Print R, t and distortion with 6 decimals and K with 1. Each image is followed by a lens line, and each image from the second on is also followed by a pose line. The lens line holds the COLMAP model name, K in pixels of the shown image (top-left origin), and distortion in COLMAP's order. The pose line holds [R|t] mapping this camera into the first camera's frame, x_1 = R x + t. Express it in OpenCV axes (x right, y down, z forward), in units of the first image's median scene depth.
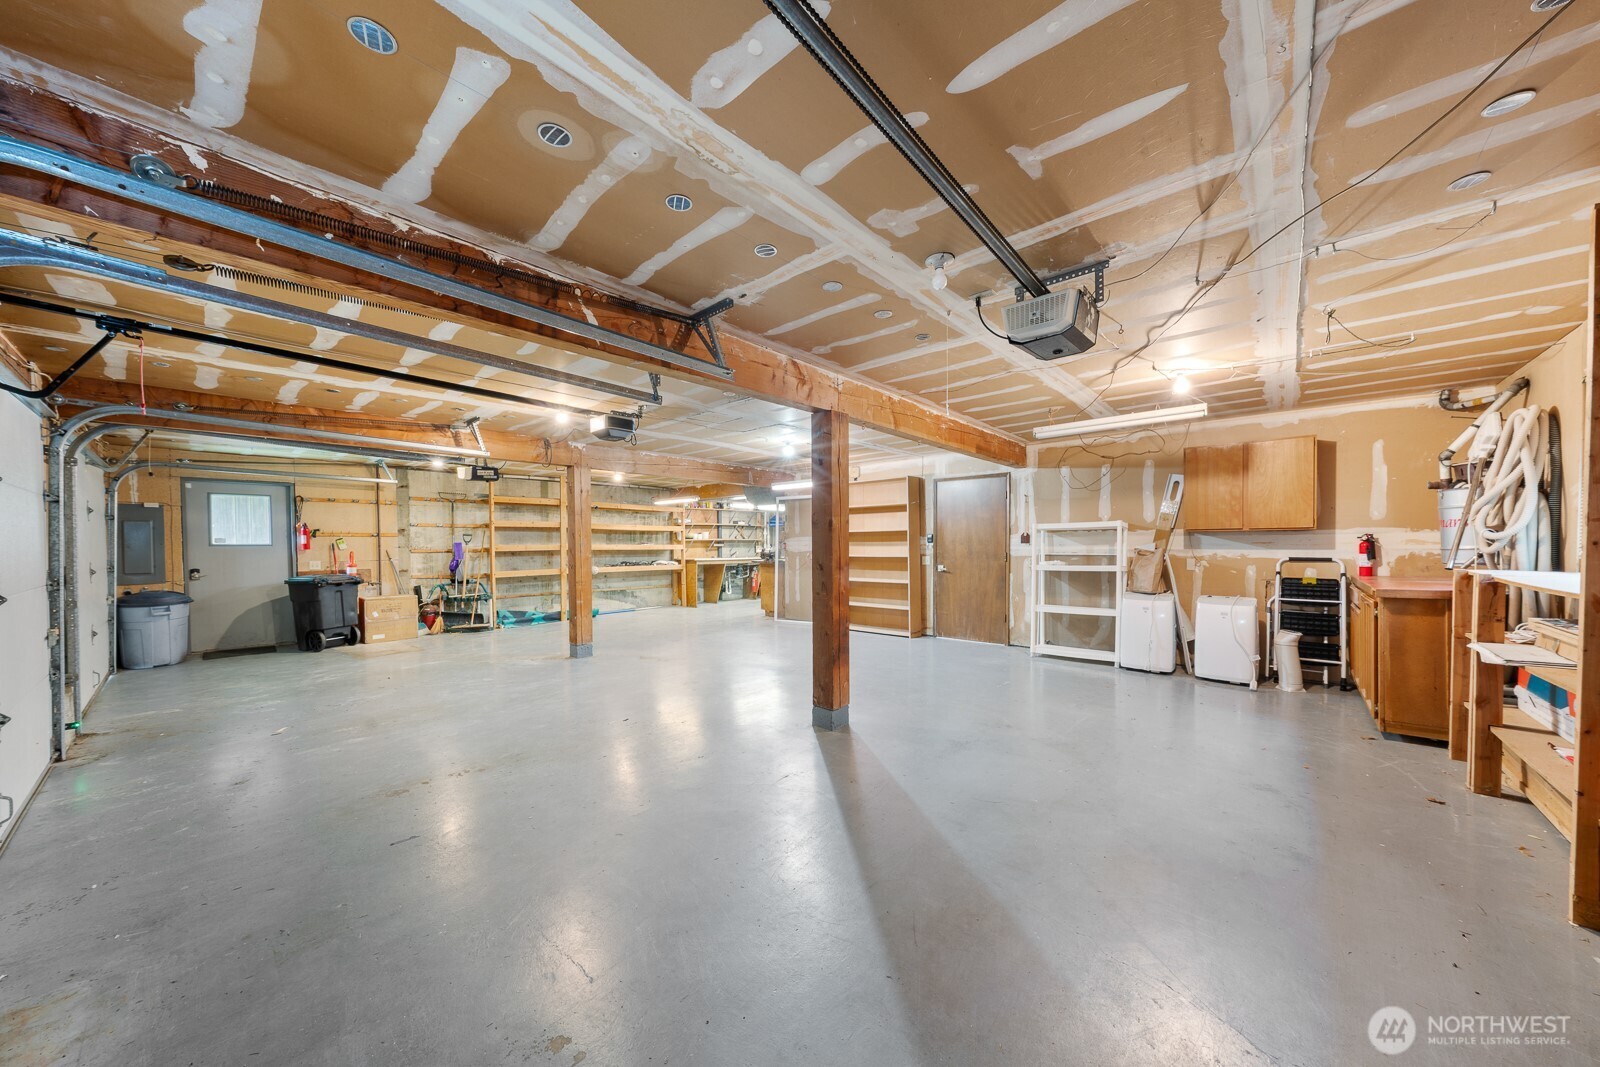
lens RADIAL K [[543.4, 0, 790.6], [0, 543.4, 544.3], [0, 0, 1]] dist [-0.000428, -0.000014]
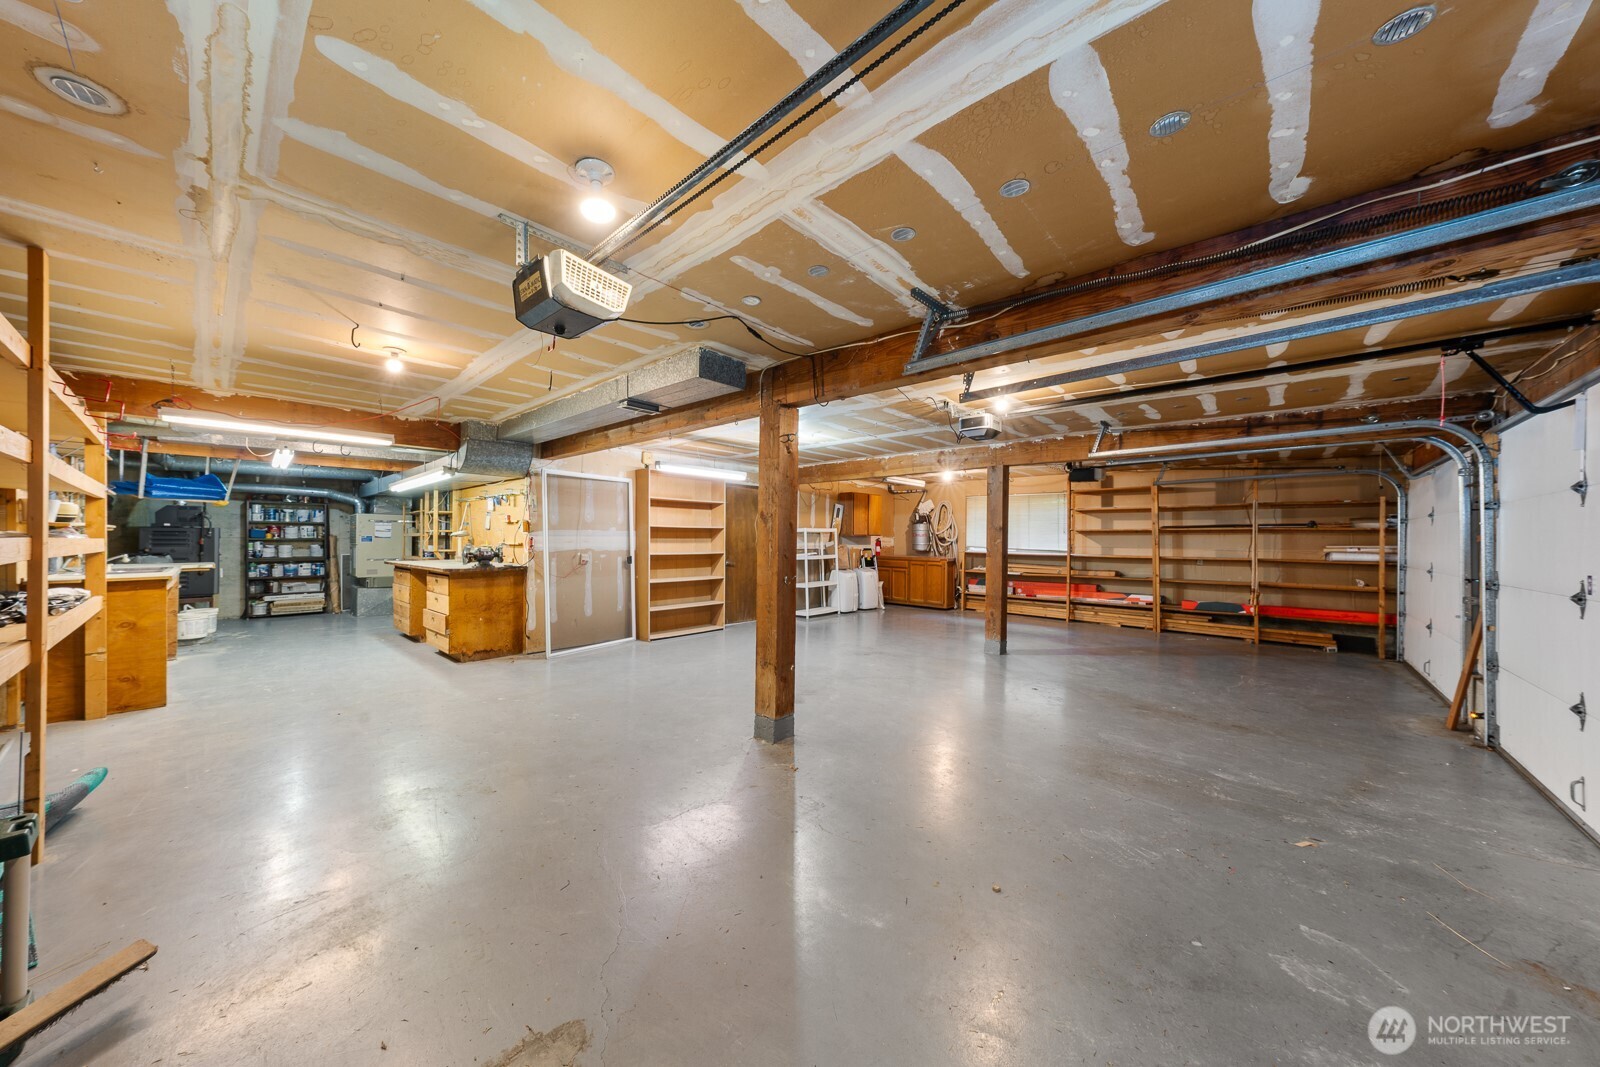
lens RADIAL K [[541.4, 0, 800.0], [0, 541.4, 533.5], [0, 0, 1]] dist [-0.001686, -0.000117]
pose [[-0.002630, 0.015352, 0.999879, -0.940840], [-0.006929, 0.999858, -0.015370, -0.000593], [-0.999973, -0.006969, -0.002523, 0.952856]]
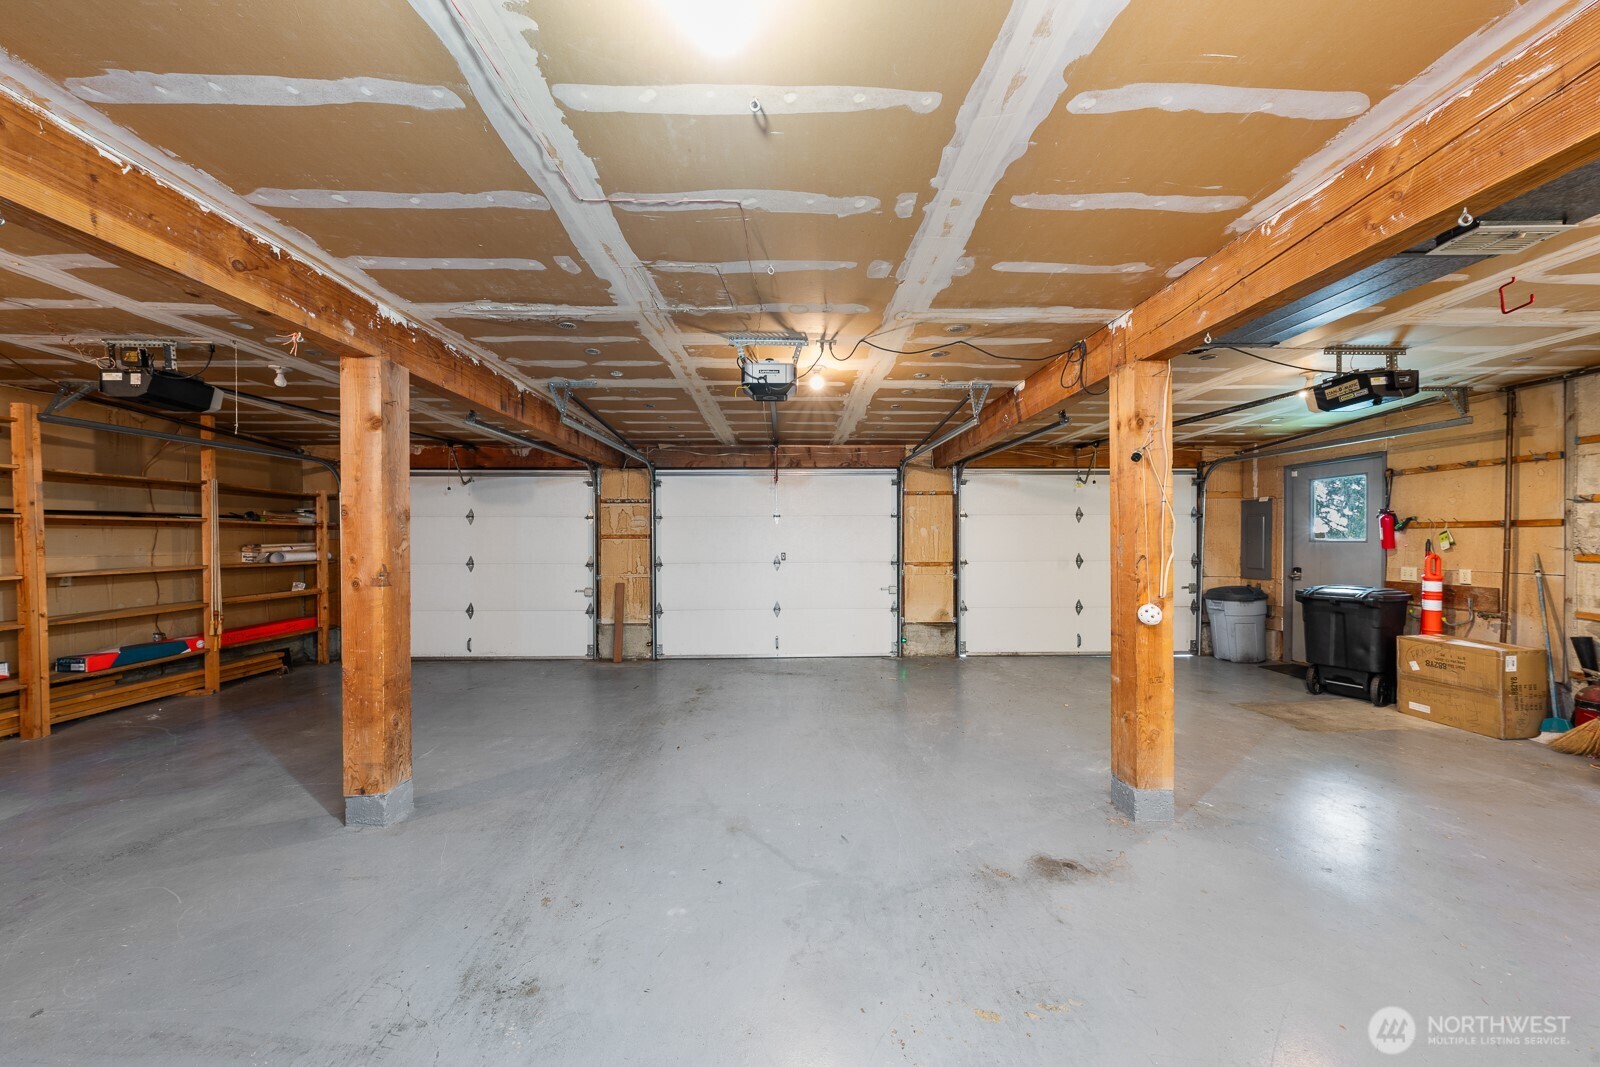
lens RADIAL K [[541.4, 0, 800.0], [0, 541.4, 533.5], [0, 0, 1]] dist [-0.001686, -0.000117]
pose [[-0.724053, 0.000139, -0.689745, 0.097698], [0.004044, 0.999984, -0.004044, -0.010227], [0.689733, -0.005717, -0.724041, 1.104116]]
